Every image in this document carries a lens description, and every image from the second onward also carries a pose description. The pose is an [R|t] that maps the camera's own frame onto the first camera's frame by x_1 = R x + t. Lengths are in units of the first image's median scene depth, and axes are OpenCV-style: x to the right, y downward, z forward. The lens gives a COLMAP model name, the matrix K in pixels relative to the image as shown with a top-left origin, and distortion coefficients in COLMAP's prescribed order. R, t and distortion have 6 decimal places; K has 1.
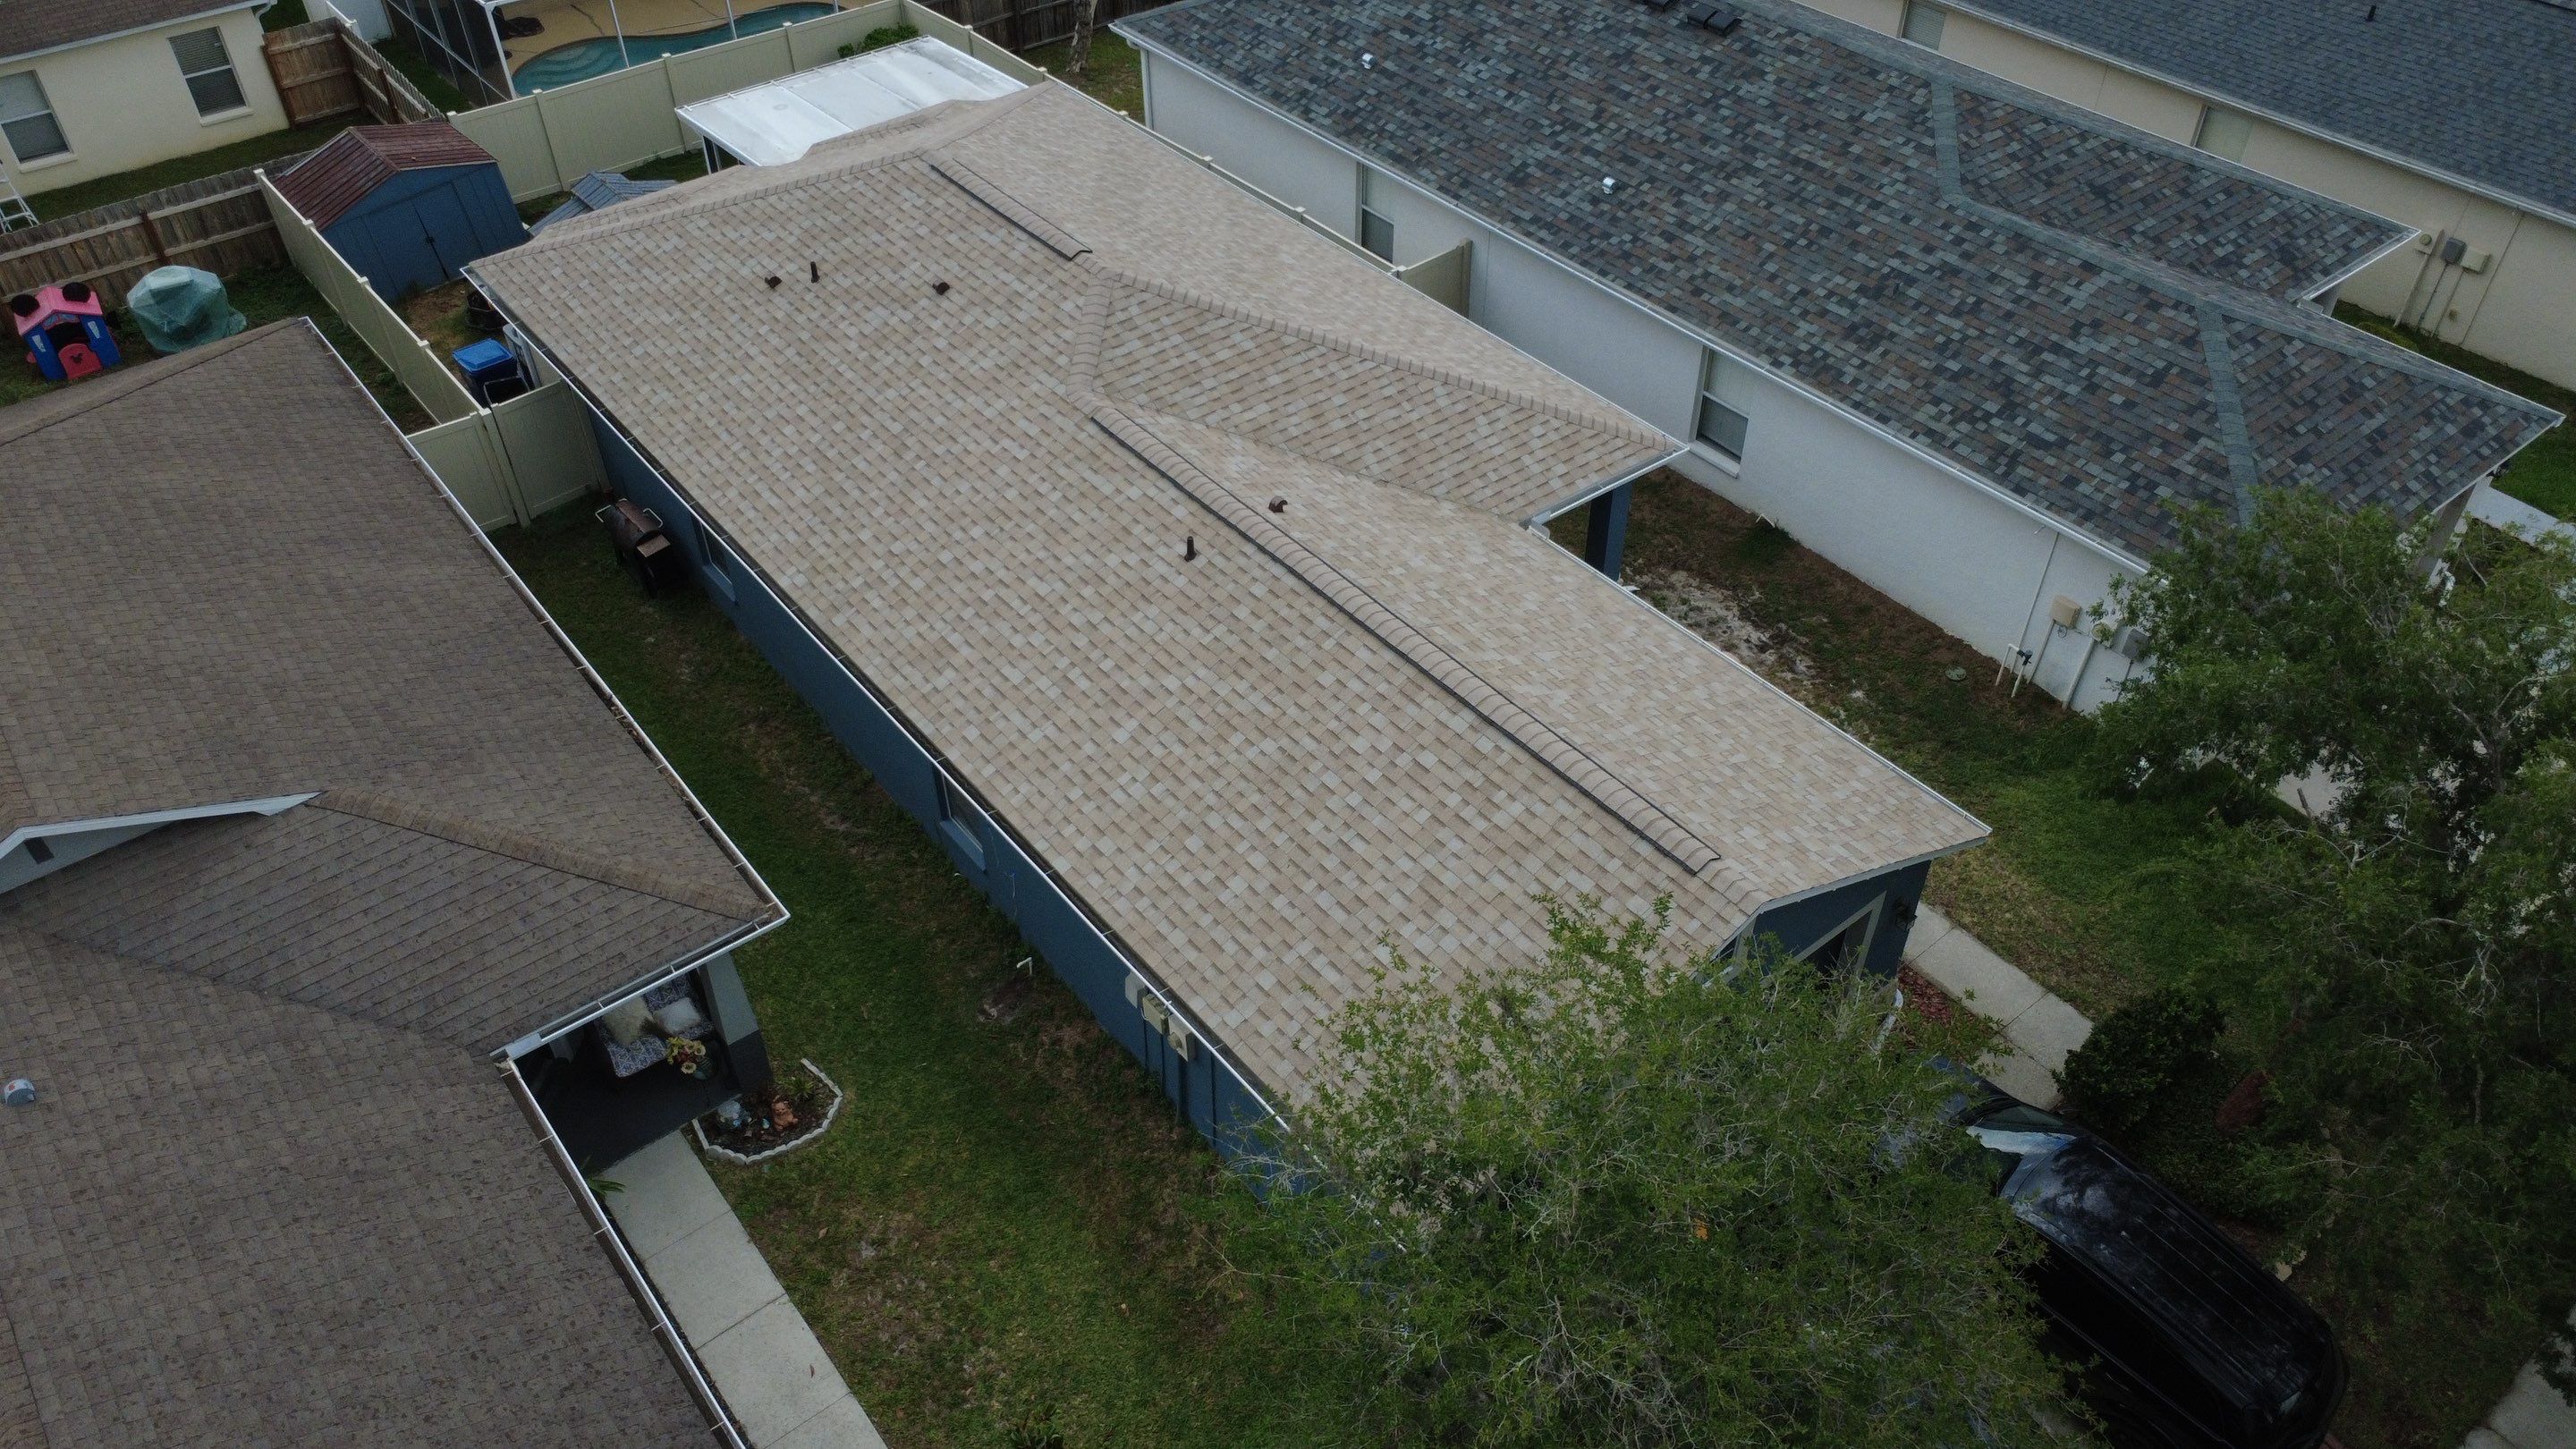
lens RADIAL K [[1877.7, 0, 1283.4], [0, 1877.7, 715.5], [0, 0, 1]] dist [0.002952, -0.002266]
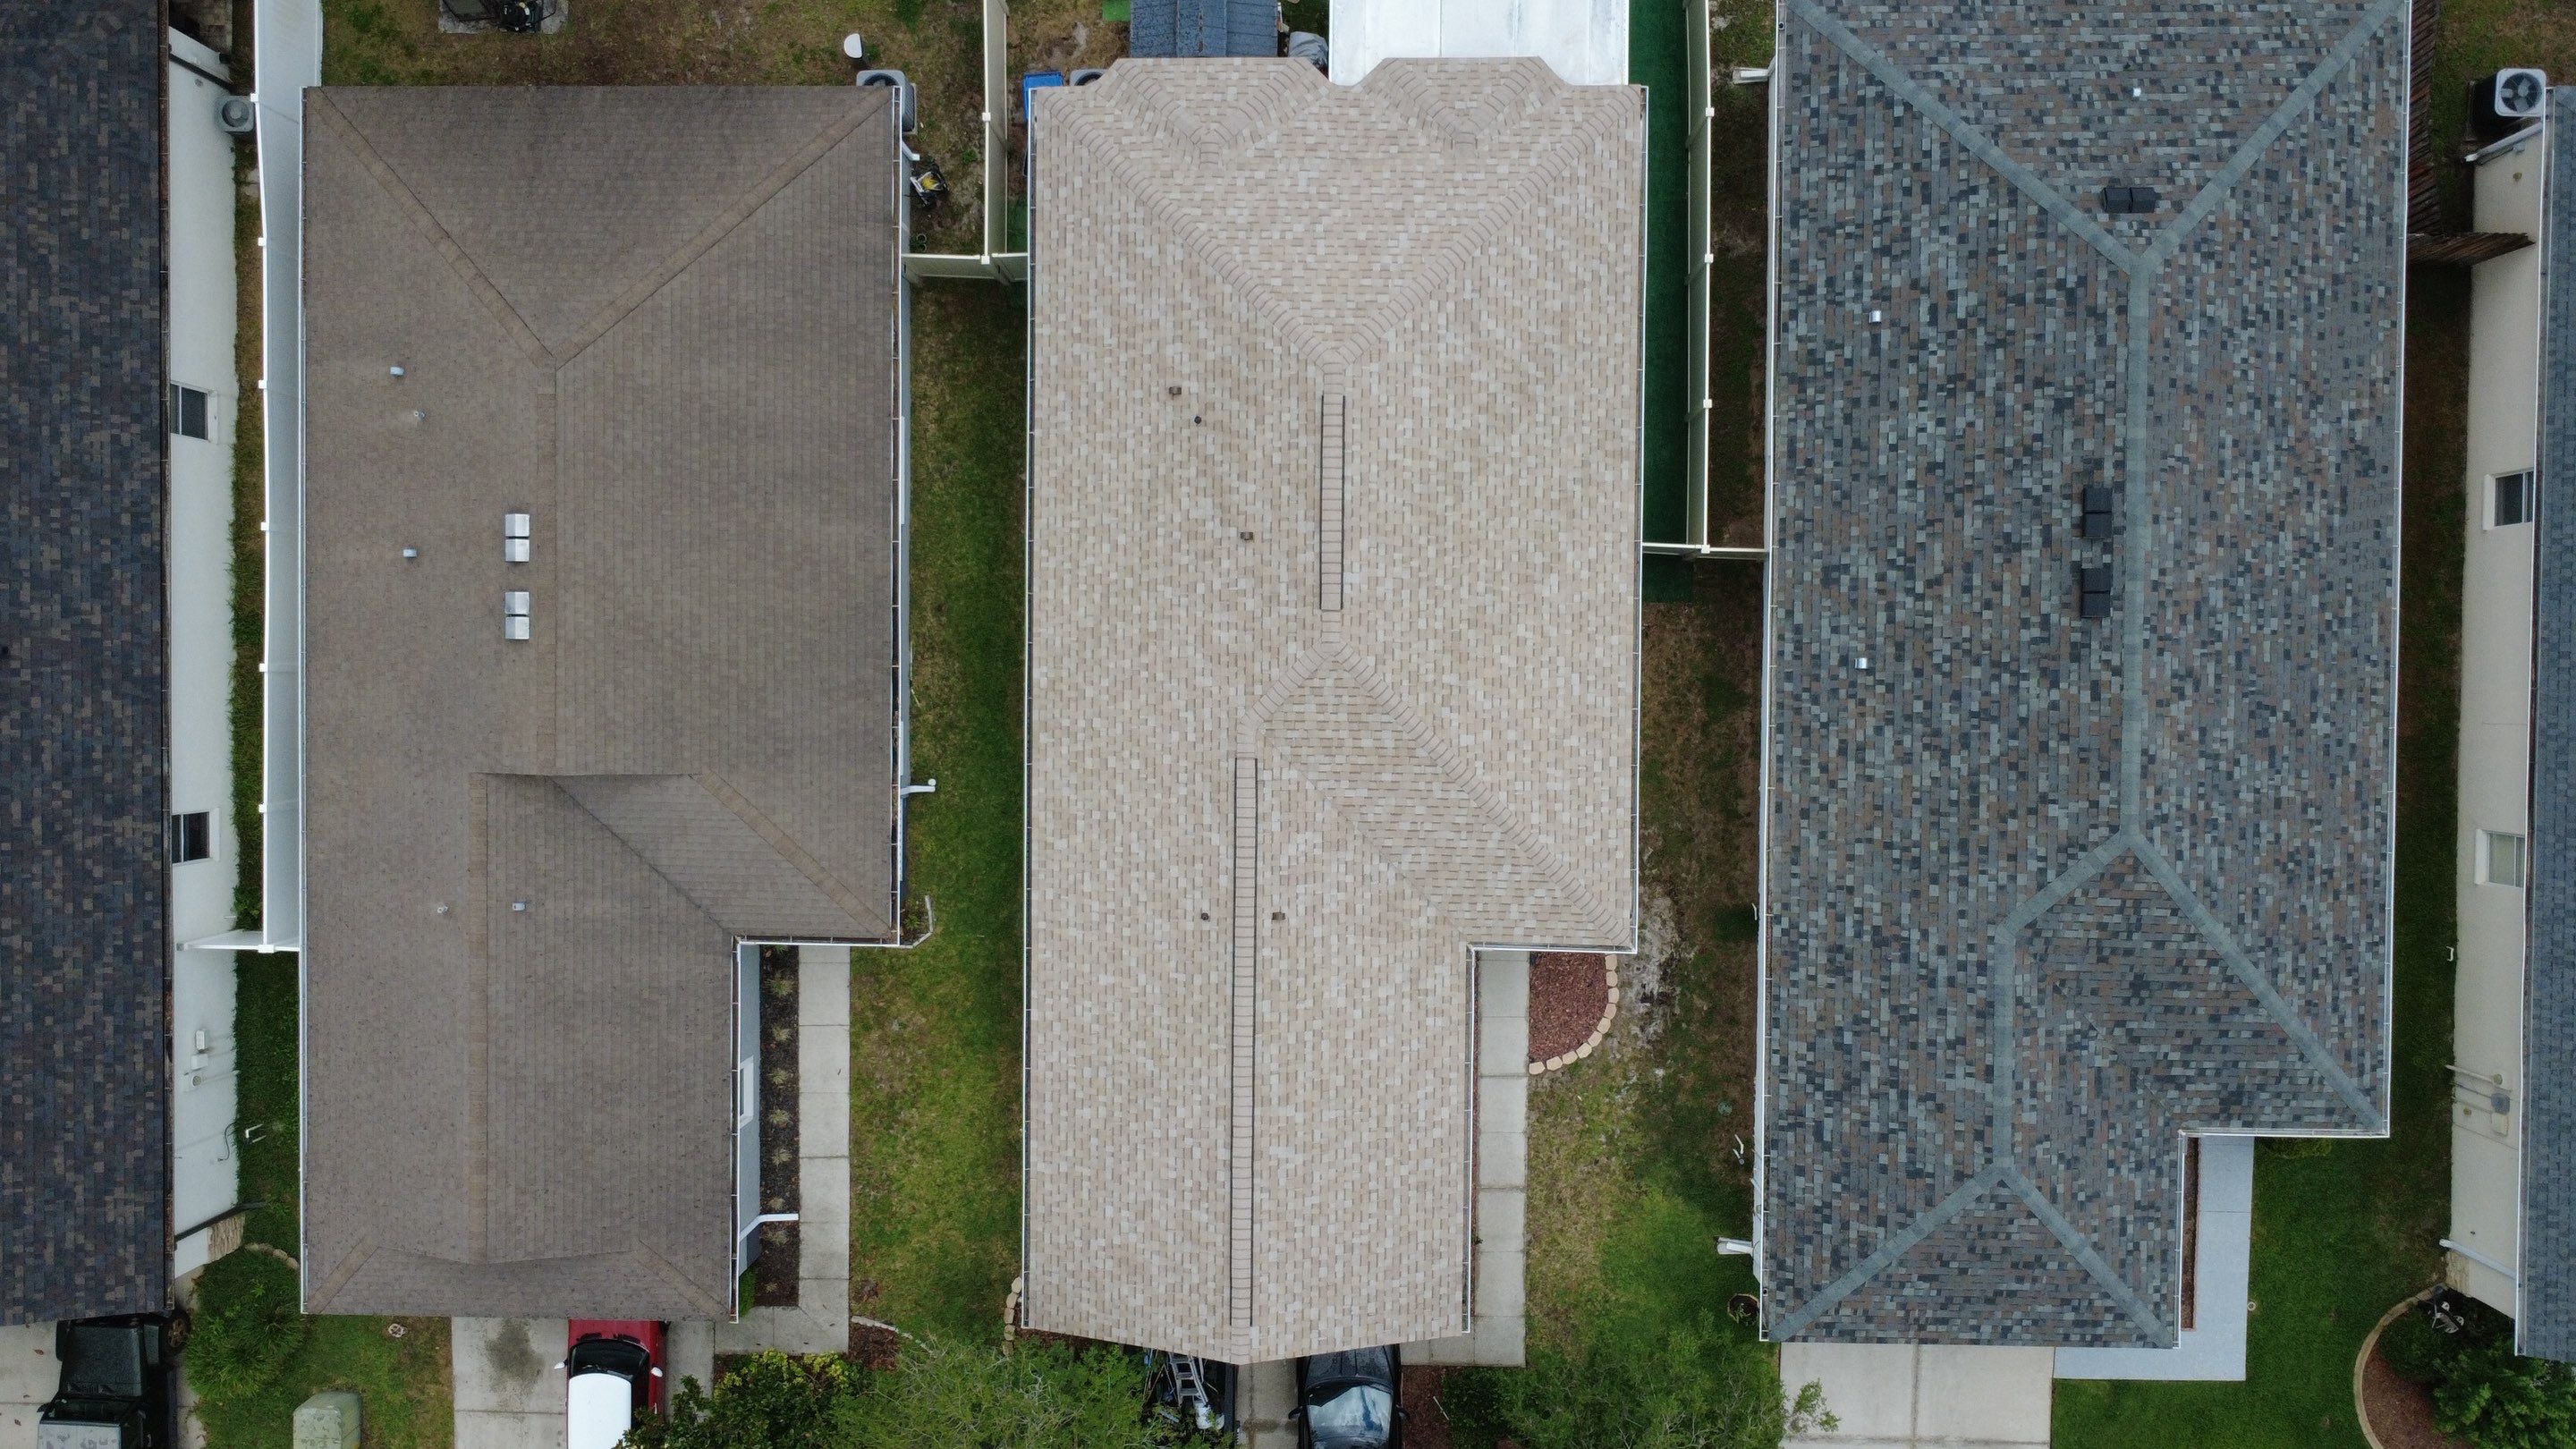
lens RADIAL K [[1877.7, 0, 1284.5], [0, 1877.7, 720.7], [0, 0, 1]] dist [0.002952, -0.002266]
pose [[0.778728, 0.627362, -0.000882, -0.078727], [-0.399771, 0.497308, 0.769979, -1.107652], [0.483494, -0.599252, 0.638068, 0.116991]]
